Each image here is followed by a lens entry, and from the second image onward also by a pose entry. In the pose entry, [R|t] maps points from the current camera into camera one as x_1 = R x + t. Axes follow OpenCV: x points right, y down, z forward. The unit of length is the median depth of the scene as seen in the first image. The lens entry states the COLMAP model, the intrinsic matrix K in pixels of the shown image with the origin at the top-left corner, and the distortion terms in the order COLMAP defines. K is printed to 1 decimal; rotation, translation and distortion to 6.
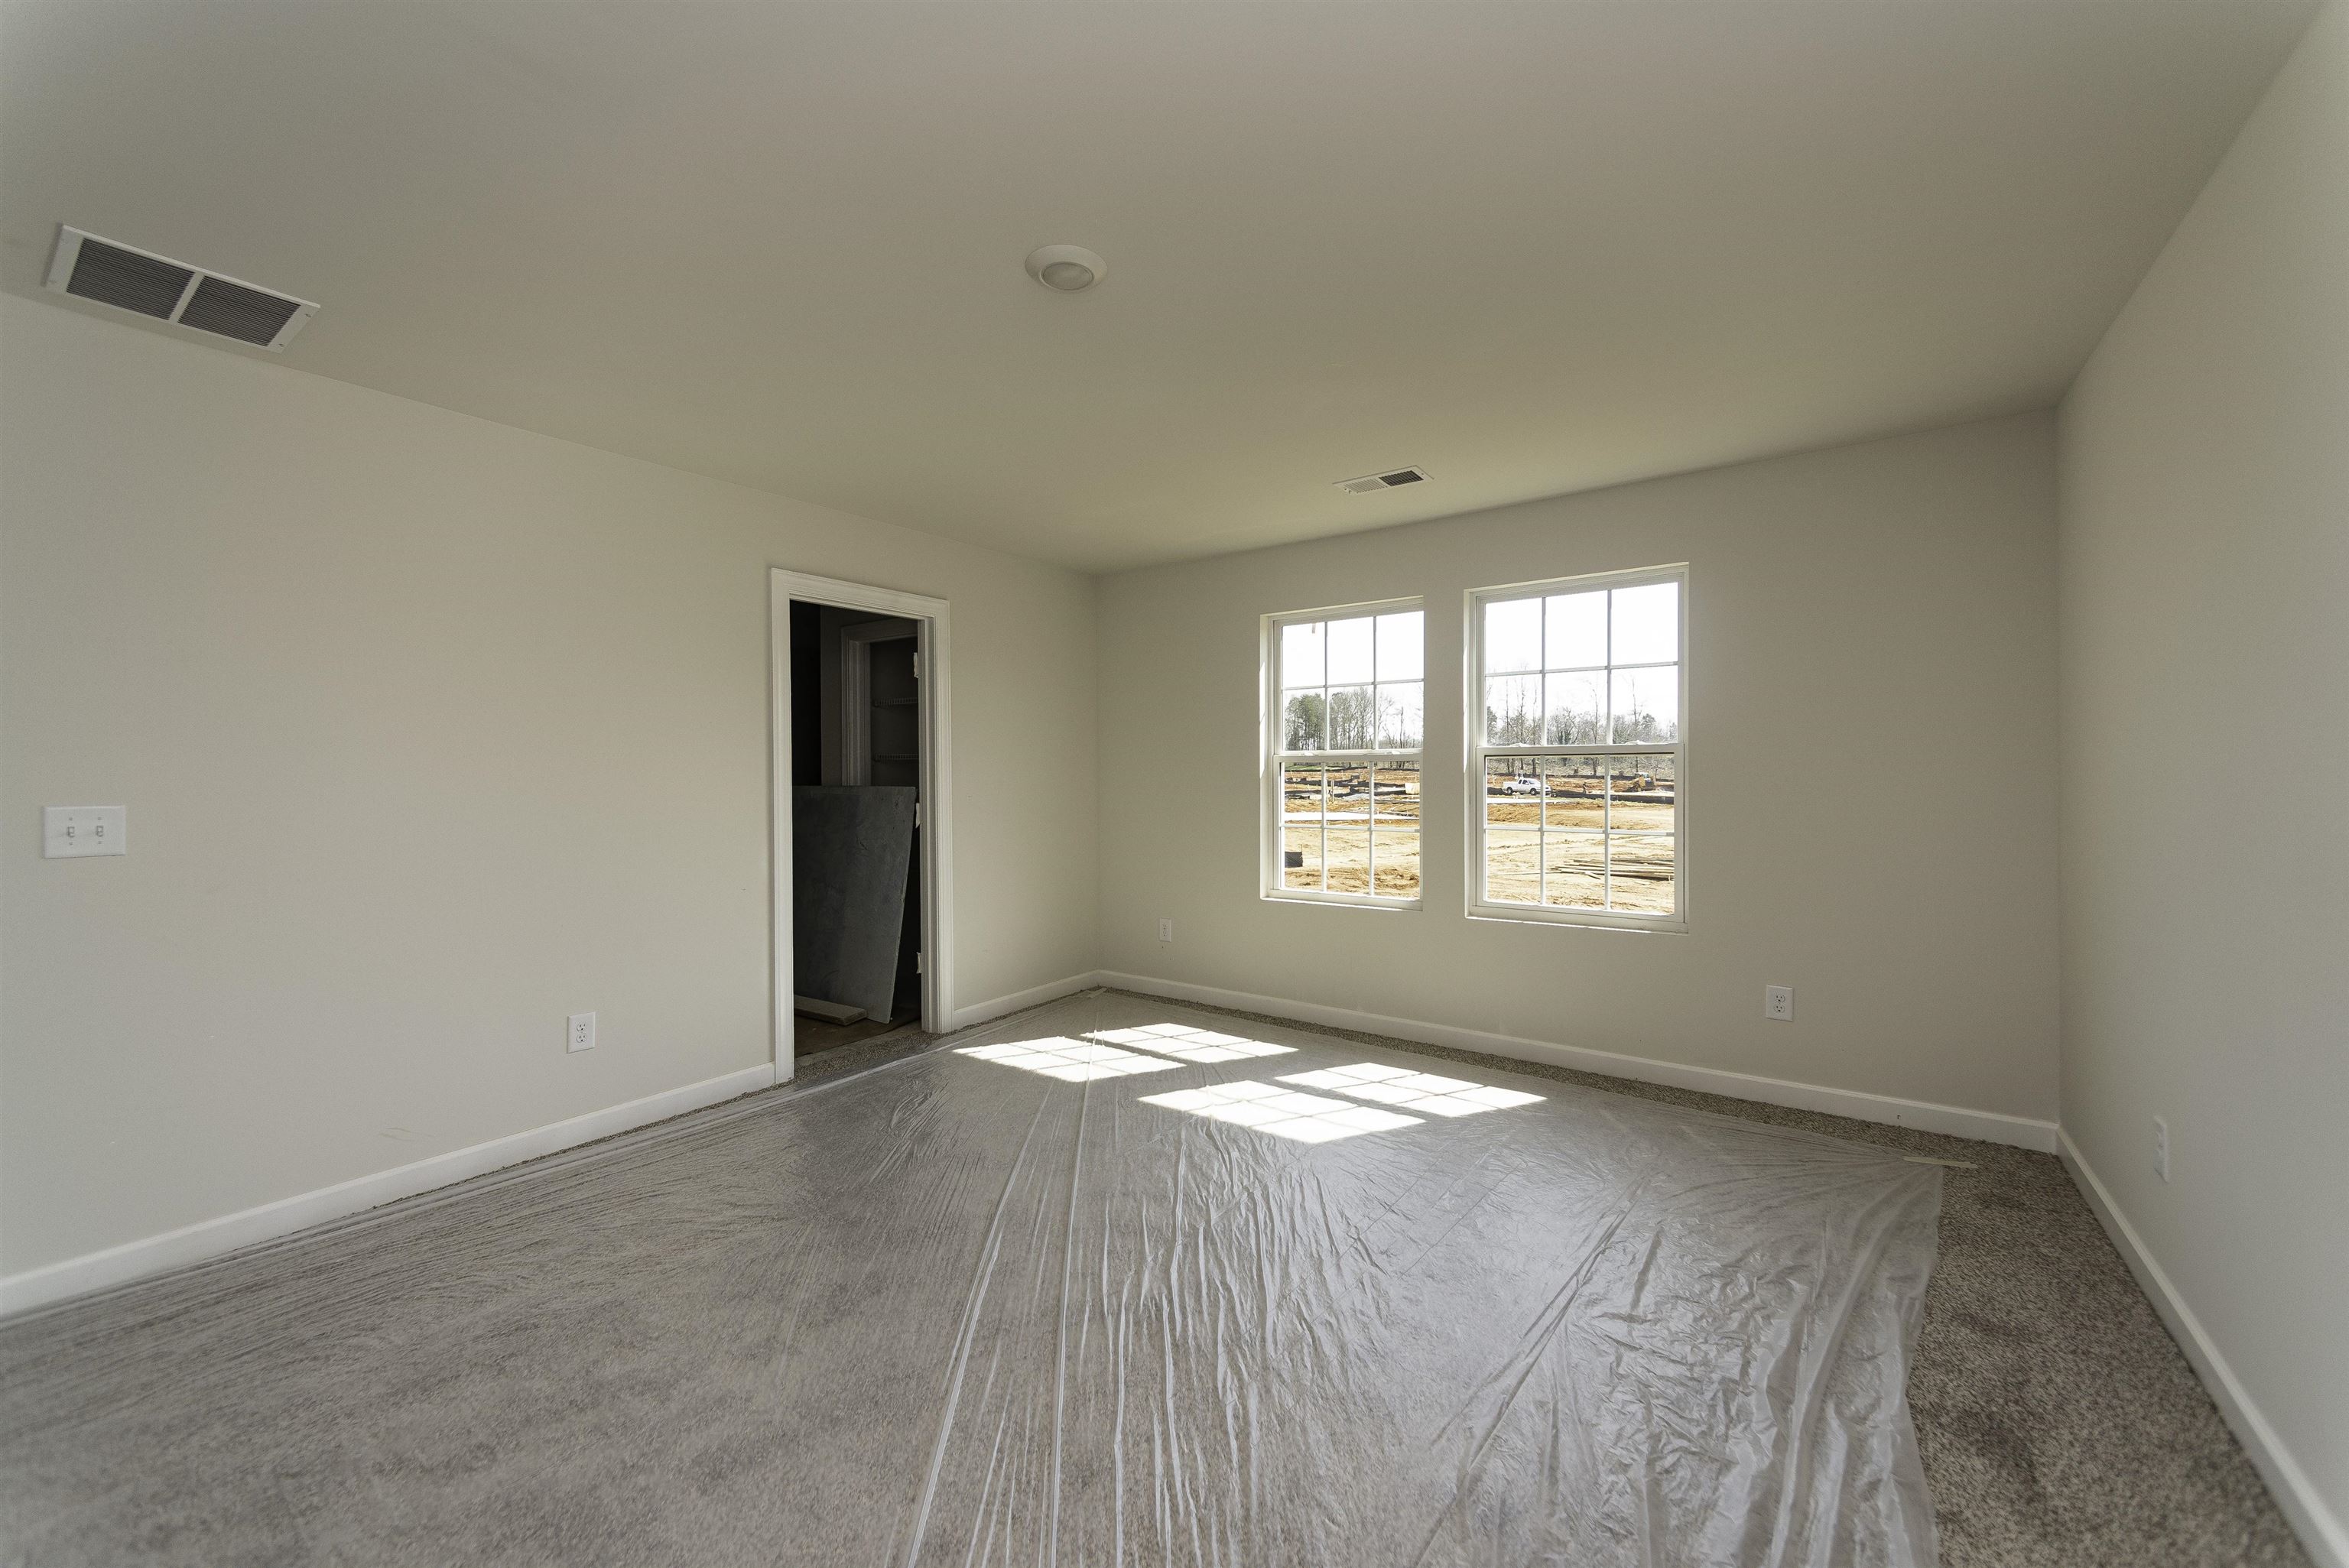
lens RADIAL K [[908.0, 0, 1167.2], [0, 908.0, 783.3], [0, 0, 1]] dist [0.007268, 0.000715]
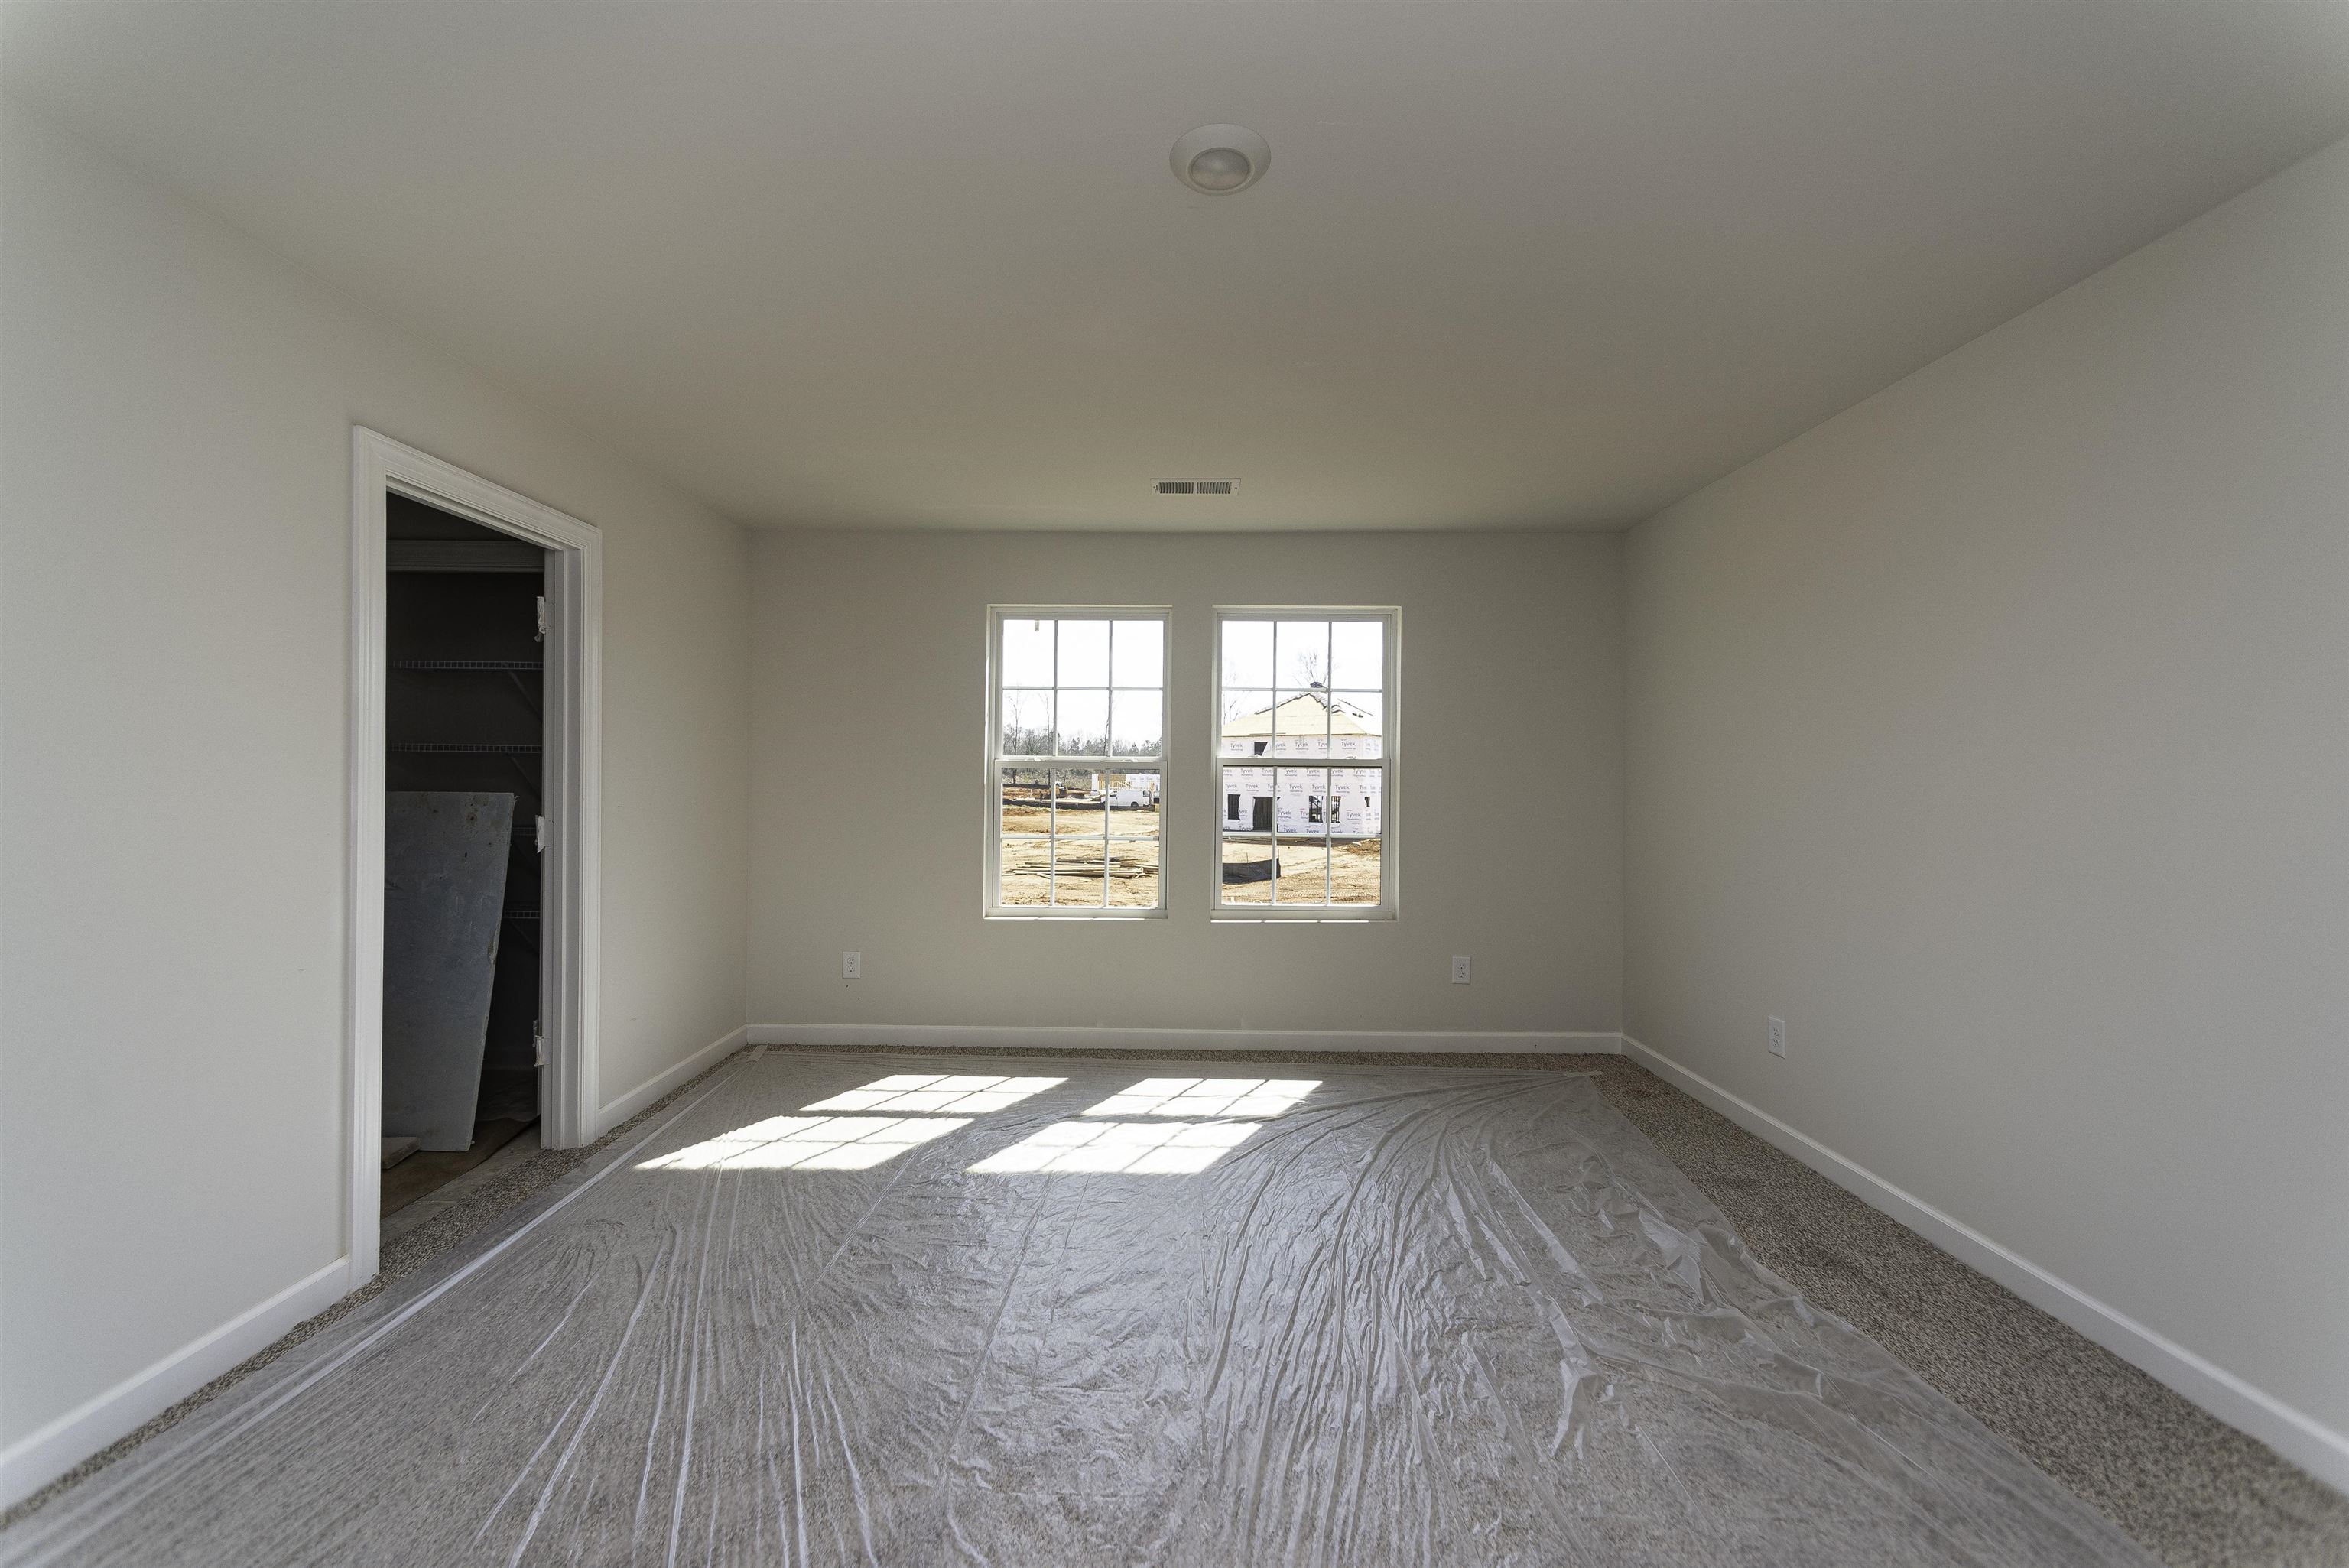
lens RADIAL K [[898.6, 0, 1174.5], [0, 898.6, 784.0], [0, 0, 1]] dist [0.000362, 0.000055]
pose [[0.817012, 0.010023, 0.576533, -0.287784], [-0.005265, 0.999937, -0.009921, 0.001542], [-0.576596, 0.005070, 0.817013, 0.180571]]
